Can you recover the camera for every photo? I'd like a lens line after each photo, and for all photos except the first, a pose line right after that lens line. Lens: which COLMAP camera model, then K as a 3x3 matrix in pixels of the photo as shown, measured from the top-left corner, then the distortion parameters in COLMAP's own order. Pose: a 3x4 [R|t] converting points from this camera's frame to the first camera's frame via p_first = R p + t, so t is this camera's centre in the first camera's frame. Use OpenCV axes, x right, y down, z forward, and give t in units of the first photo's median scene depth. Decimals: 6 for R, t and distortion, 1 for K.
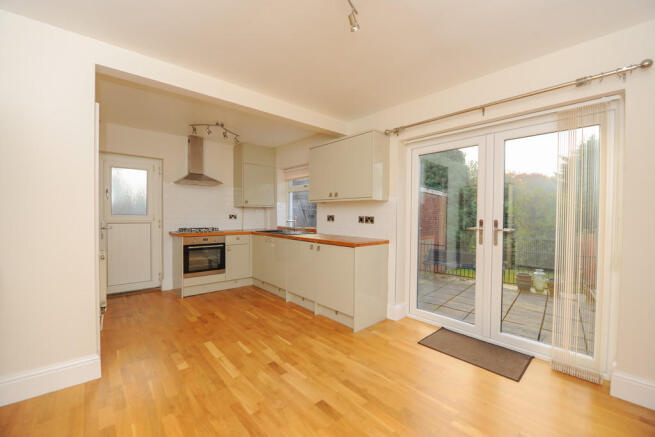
lens RADIAL K [[266.5, 0, 327.5], [0, 266.5, 218.5], [0, 0, 1]] dist [-0.000688, -0.000040]
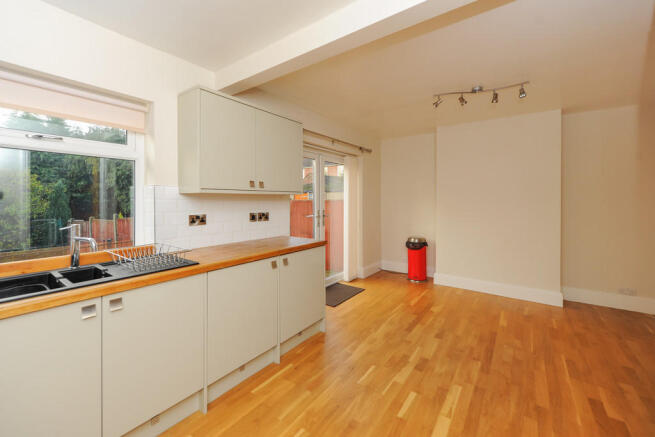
lens RADIAL K [[267.2, 0, 327.3], [0, 267.2, 200.8], [0, 0, 1]] dist [0.000731, 0.000271]
pose [[-0.200486, -0.008566, 0.979659, -0.947743], [0.019542, 0.999728, 0.012741, -0.069490], [-0.979502, 0.021699, -0.200264, 1.317005]]
